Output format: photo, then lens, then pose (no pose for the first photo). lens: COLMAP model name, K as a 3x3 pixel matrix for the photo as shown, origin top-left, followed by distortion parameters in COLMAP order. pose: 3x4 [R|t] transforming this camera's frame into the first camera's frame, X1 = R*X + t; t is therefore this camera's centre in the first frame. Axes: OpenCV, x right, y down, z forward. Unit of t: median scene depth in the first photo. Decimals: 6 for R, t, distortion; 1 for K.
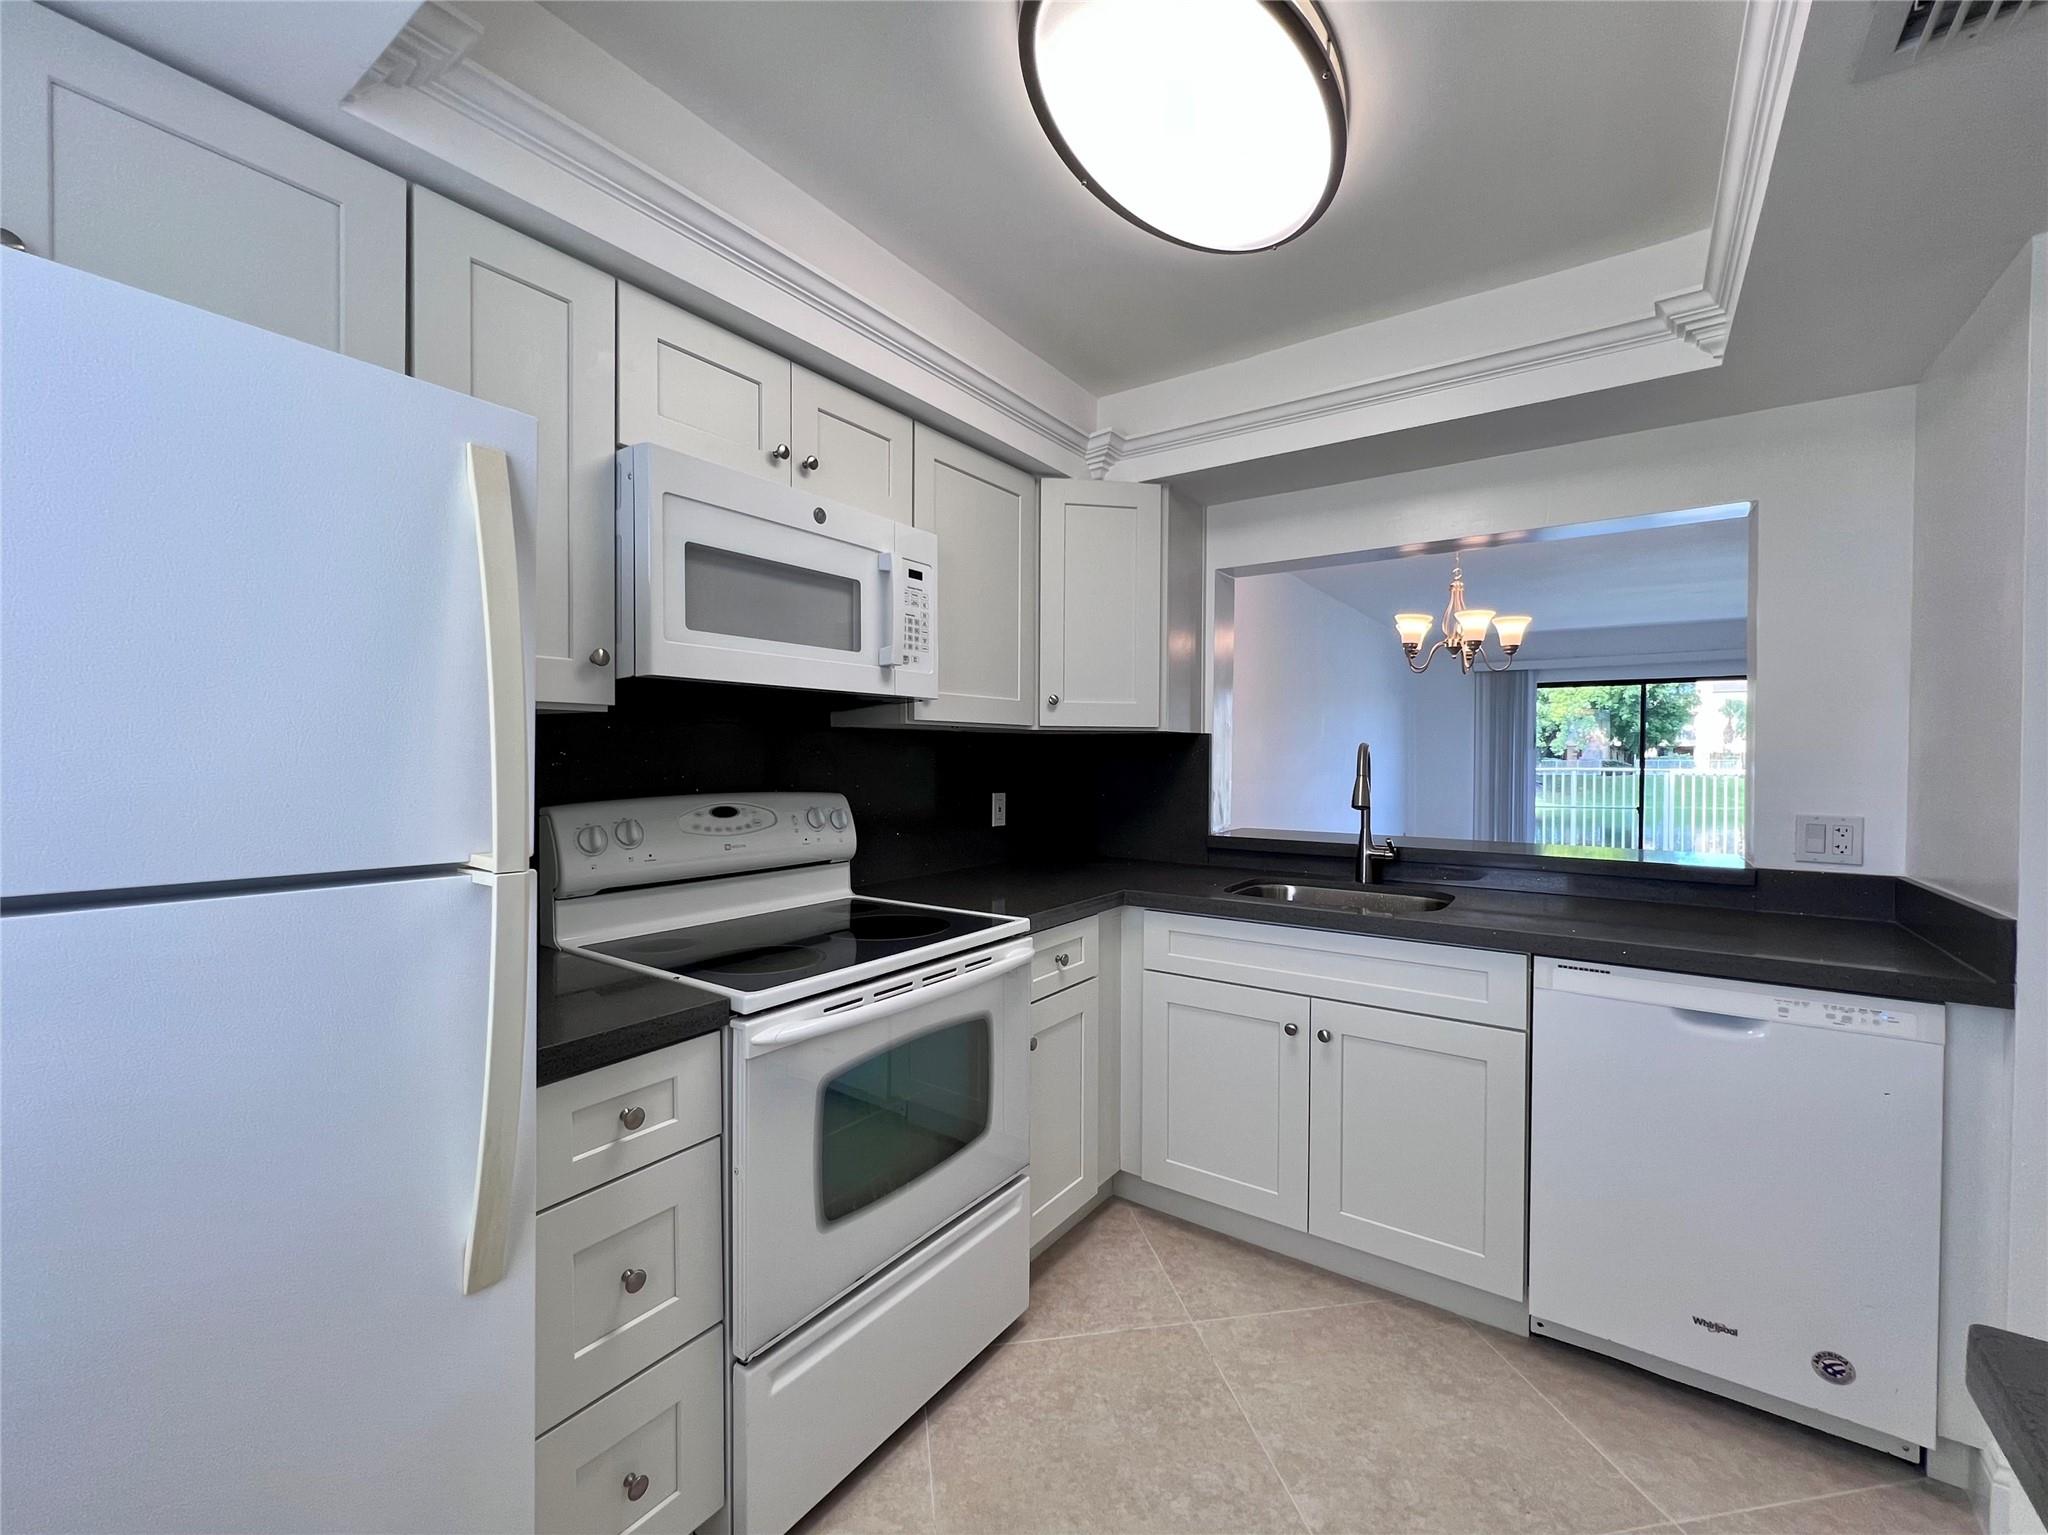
lens RADIAL K [[856.9, 0, 1054.1], [0, 856.9, 770.9], [0, 0, 1]] dist [-0.002032, 0.000139]
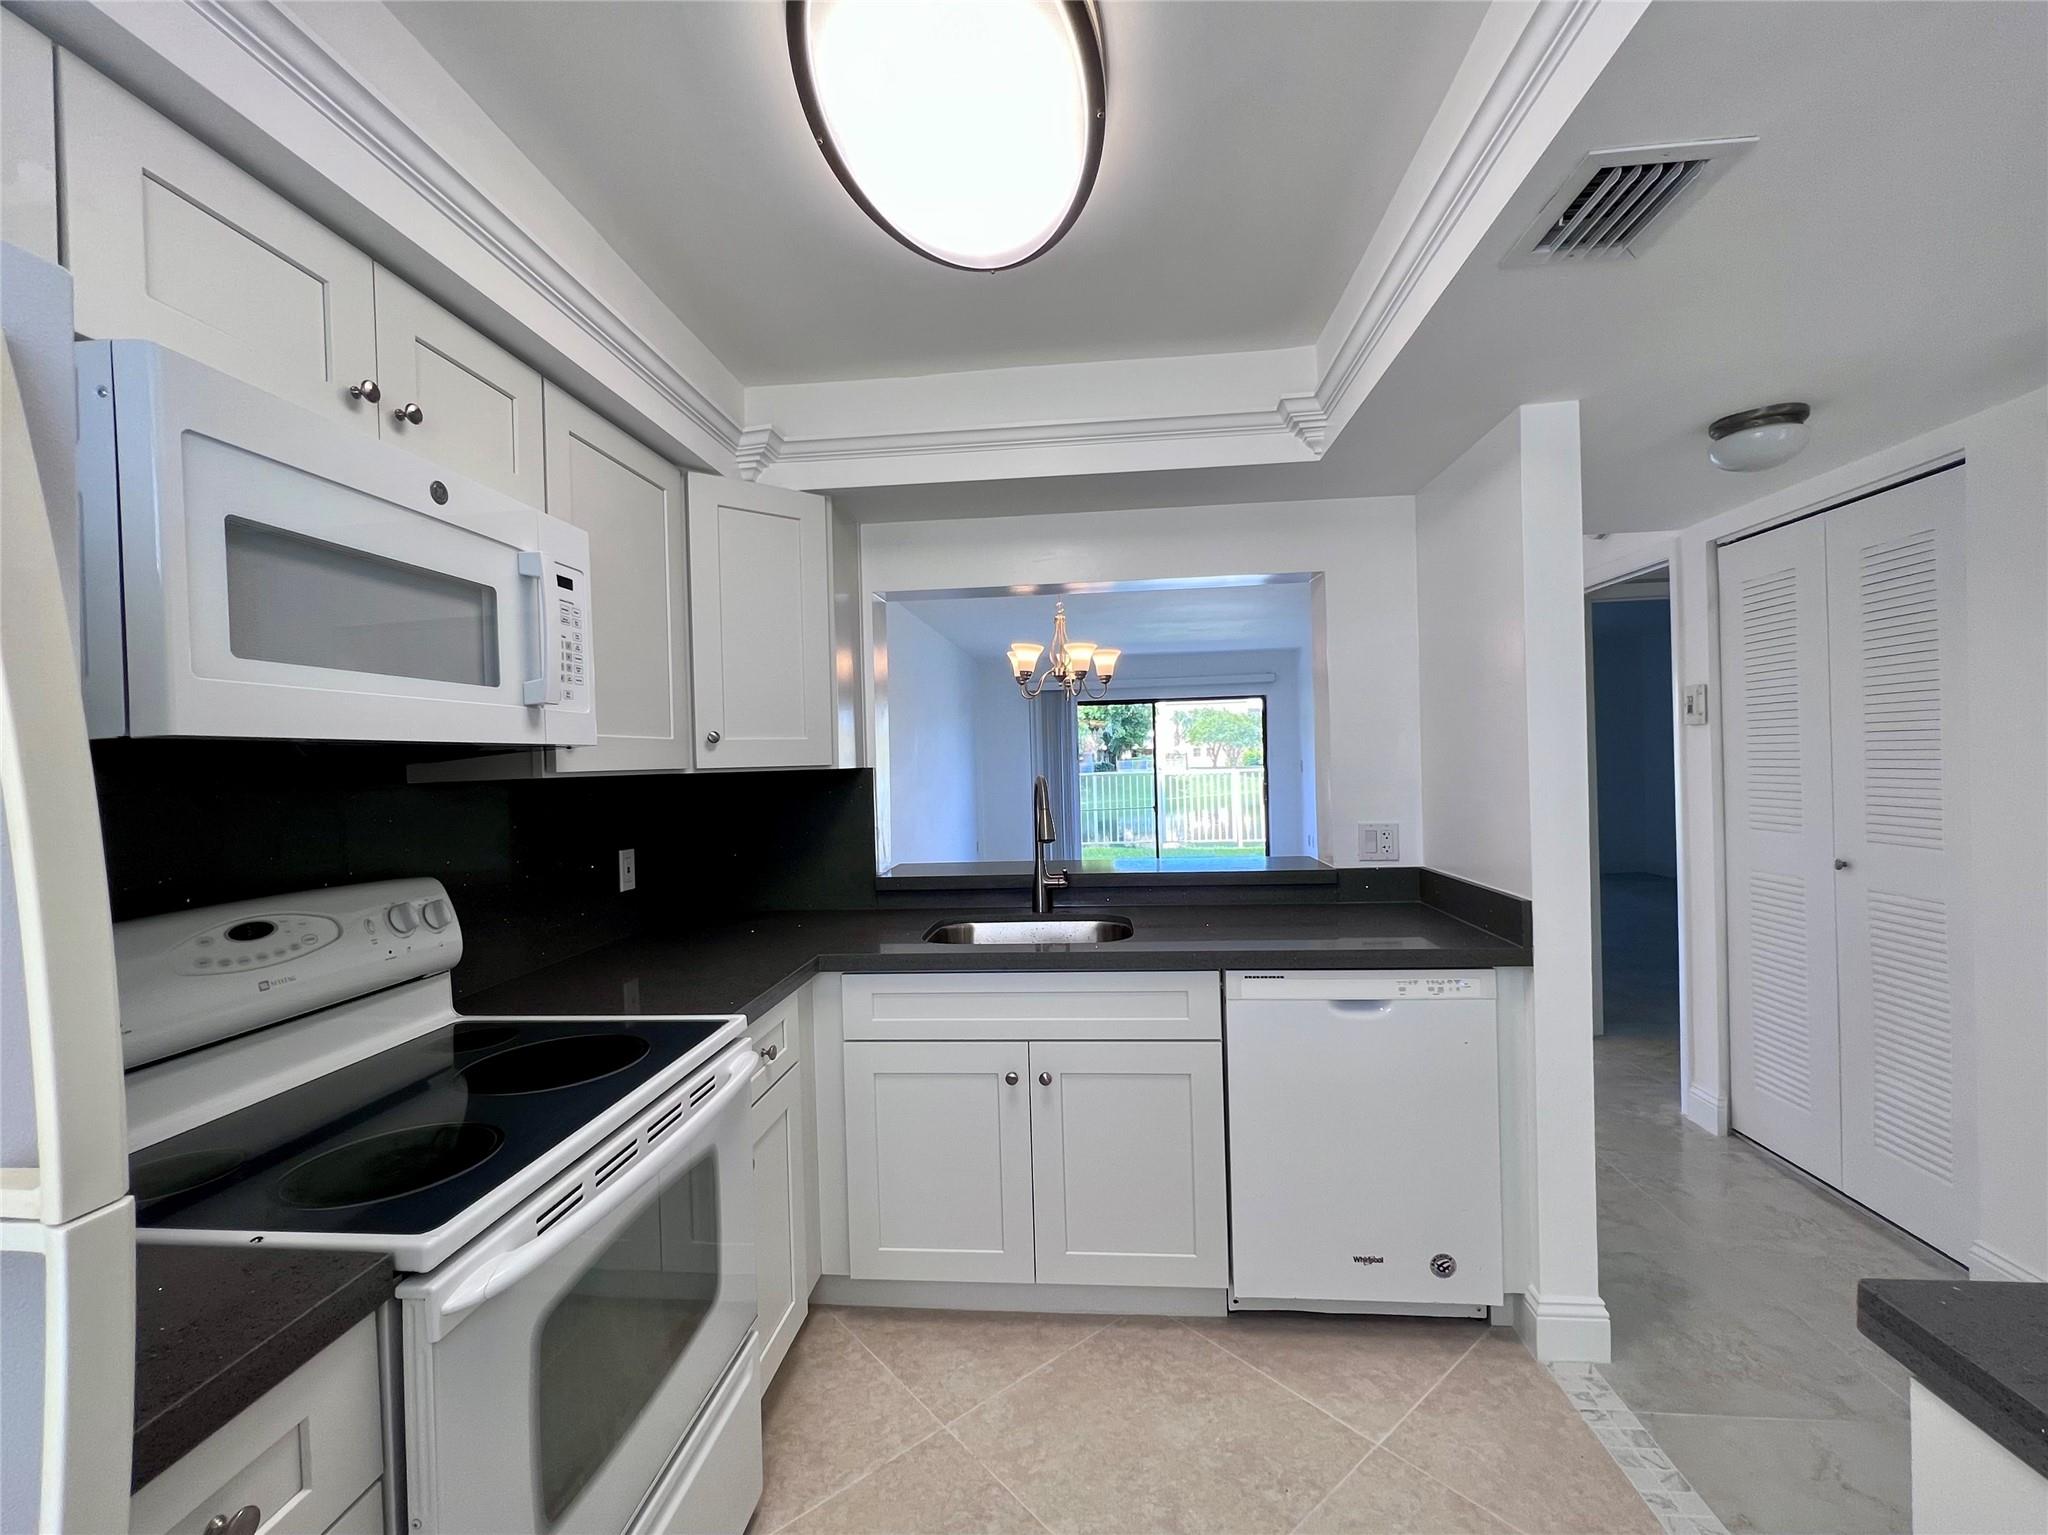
lens RADIAL K [[856.9, 0, 1039.7], [0, 856.9, 773.6], [0, 0, 1]] dist [-0.002032, 0.000139]
pose [[0.871716, -0.033664, 0.488853, -0.165051], [0.037766, 0.999286, 0.001471, -0.045012], [-0.488554, 0.017180, 0.872365, 0.135404]]
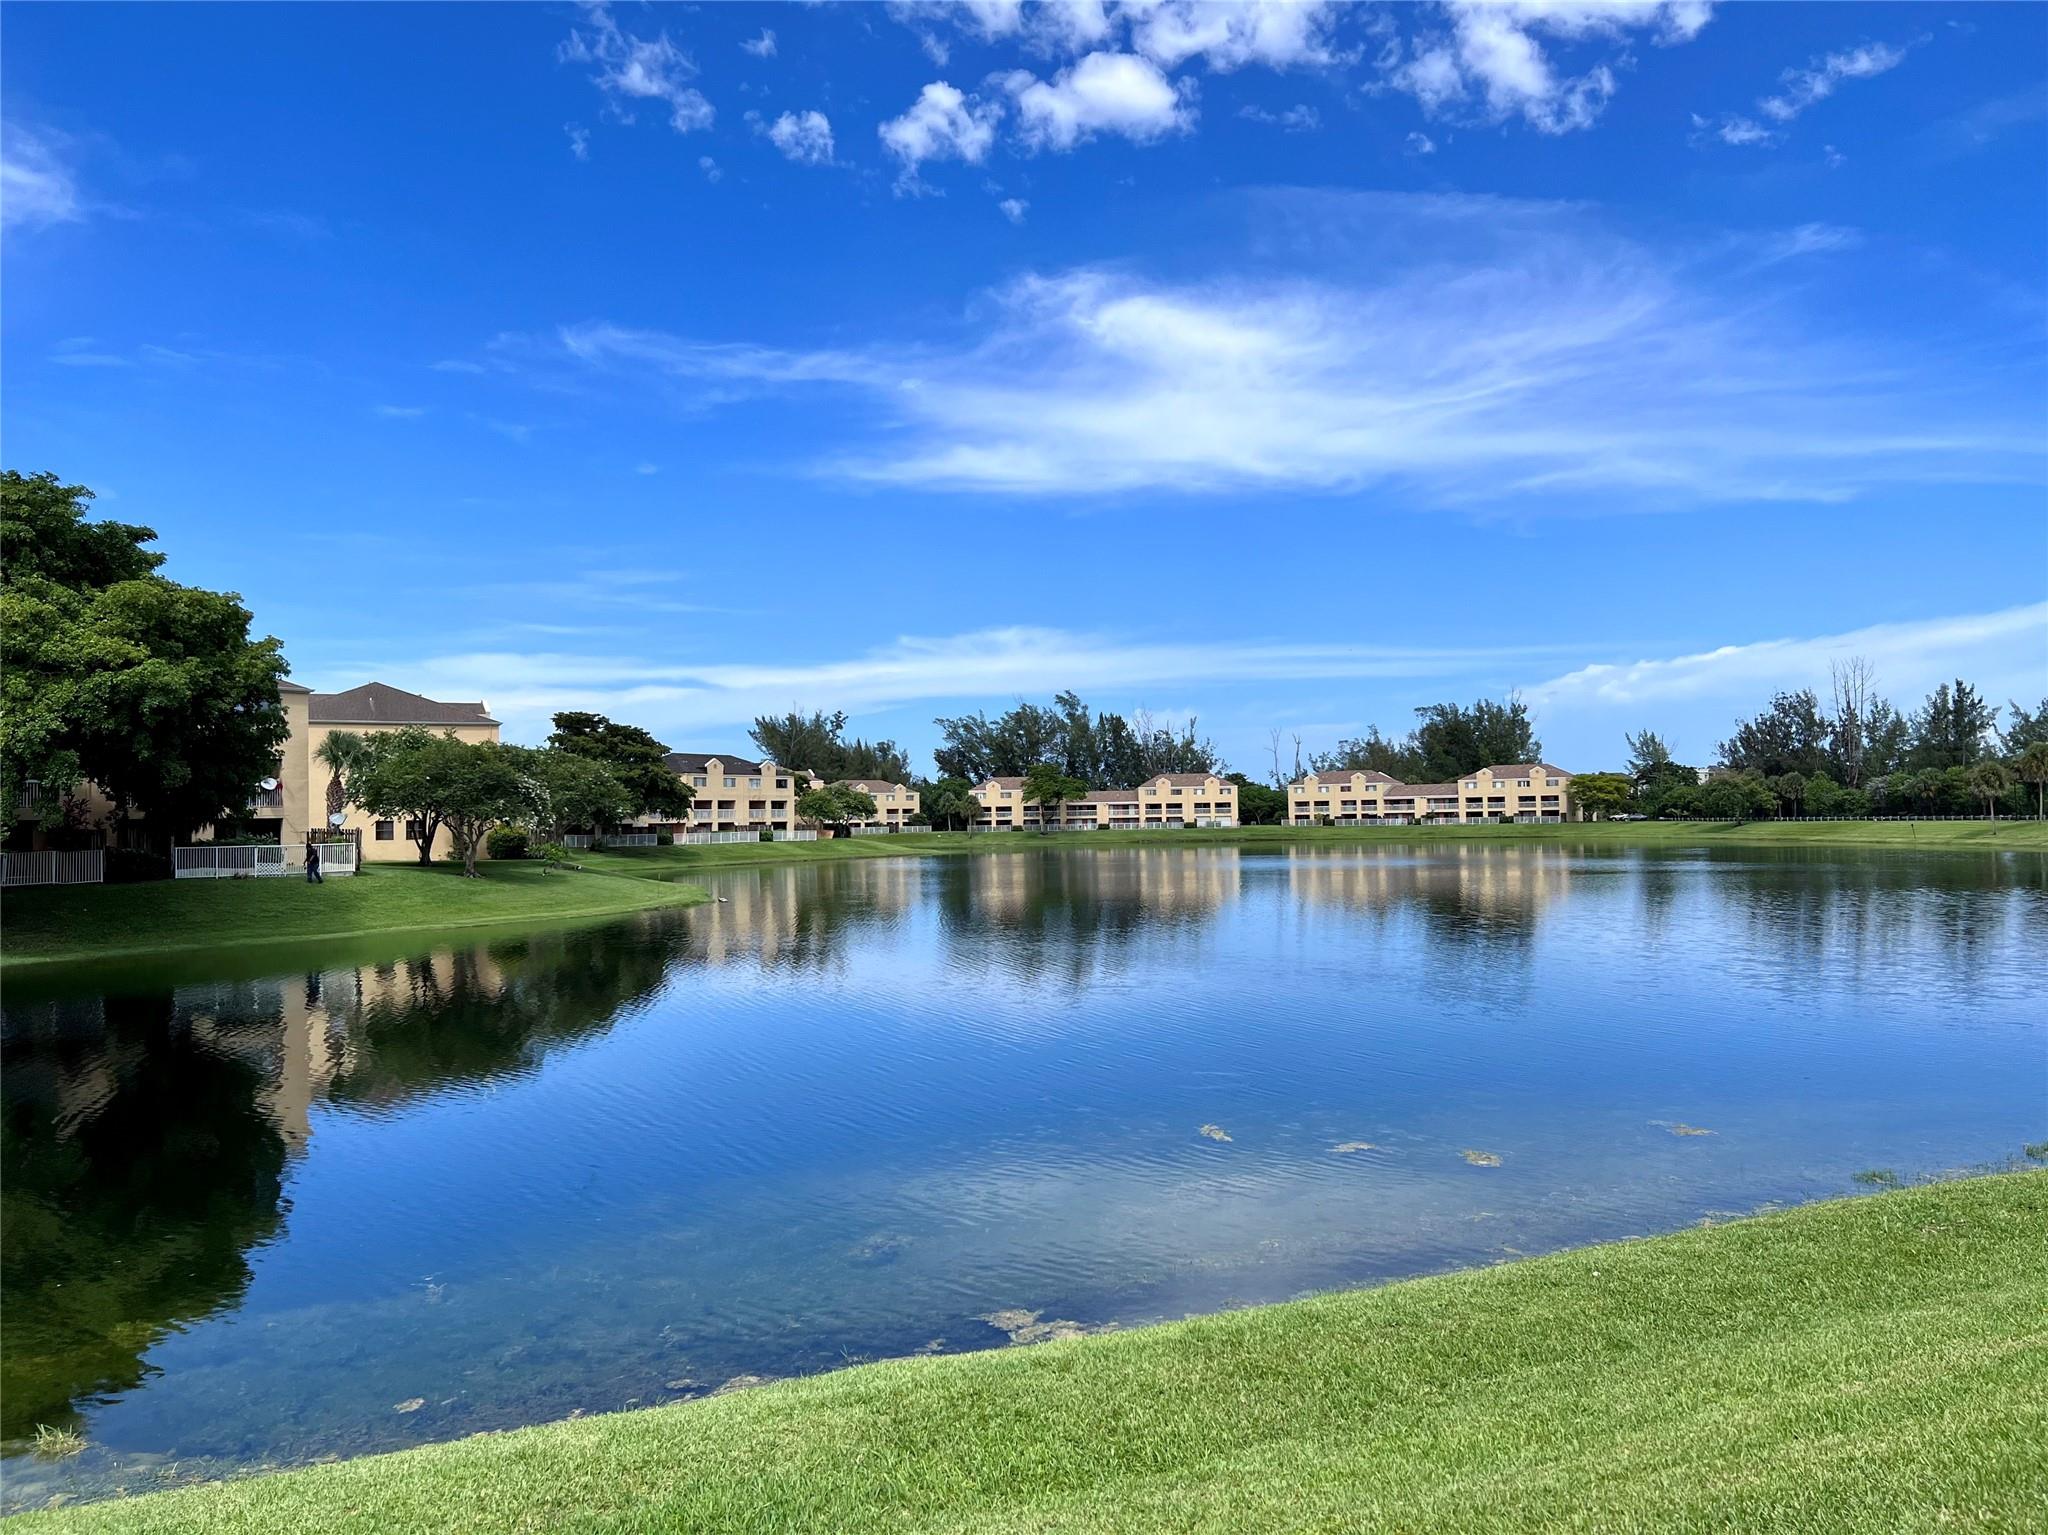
lens RADIAL K [[1622.2, 0, 1058.3], [0, 1622.2, 764.8], [0, 0, 1]] dist [0.057071, -0.064233]
pose [[0.468666, 0.029073, 0.882897, 3.804401], [0.027380, 0.998500, -0.047414, -0.065118], [-0.882951, 0.046395, 0.467167, 4.855555]]
